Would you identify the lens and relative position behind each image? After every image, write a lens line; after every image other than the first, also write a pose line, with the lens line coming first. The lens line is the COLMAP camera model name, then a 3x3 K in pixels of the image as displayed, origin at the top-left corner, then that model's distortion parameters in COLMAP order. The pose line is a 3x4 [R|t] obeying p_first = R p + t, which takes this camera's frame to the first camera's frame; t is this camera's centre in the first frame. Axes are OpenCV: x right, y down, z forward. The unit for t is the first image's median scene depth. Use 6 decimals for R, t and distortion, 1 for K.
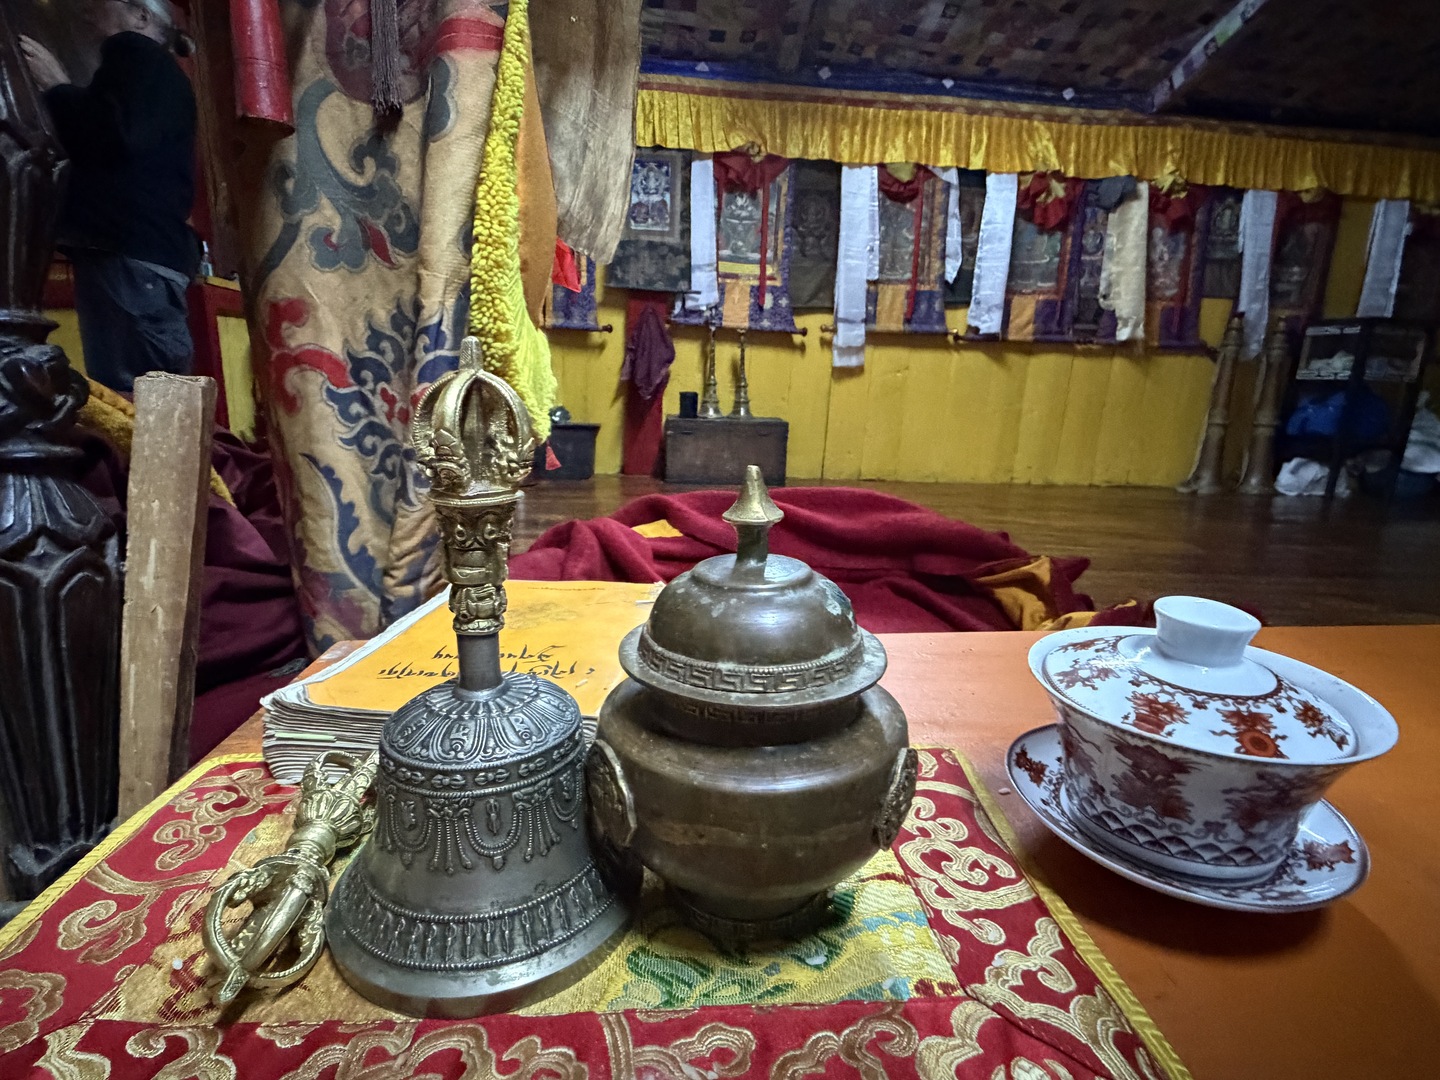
lens RADIAL K [[760.4, 0, 714.6], [0, 760.4, 541.0], [0, 0, 1]] dist [-0.002863, 0.000417]
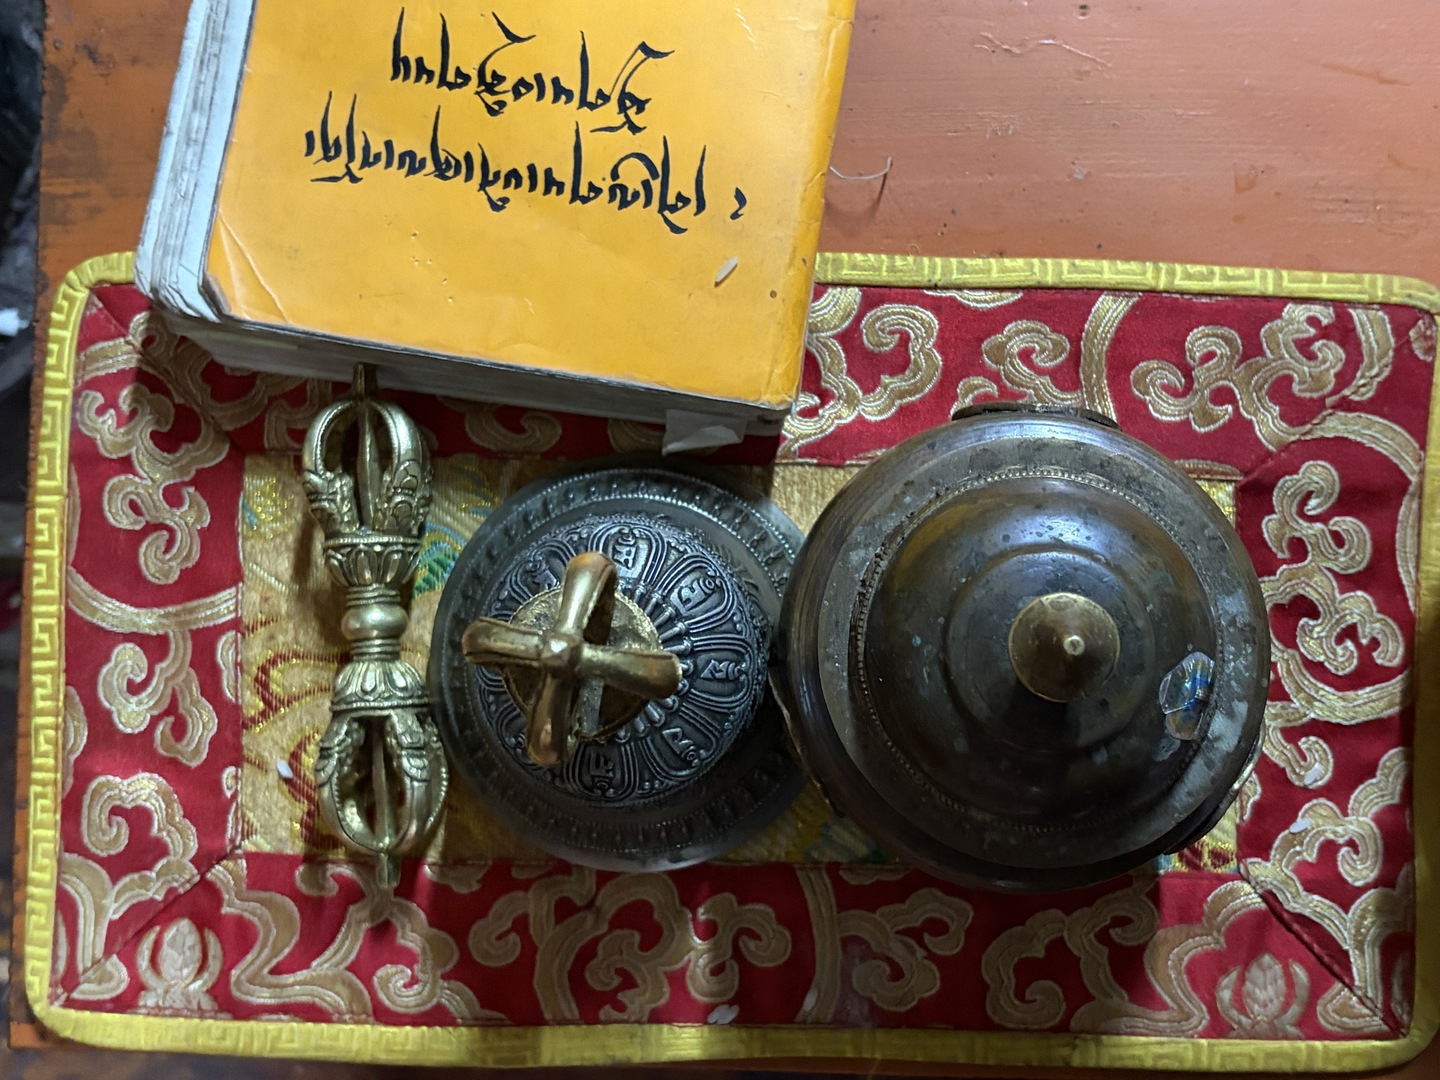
lens RADIAL K [[1896.3, 0, 721.1], [0, 1896.3, 540.2], [0, 0, 1]] dist [0.023191, 0.000000]
pose [[0.995588, 0.078459, -0.051465, -0.123666], [0.029310, 0.260999, 0.964894, -1.237701], [0.089137, -0.962145, 0.257548, 0.625162]]
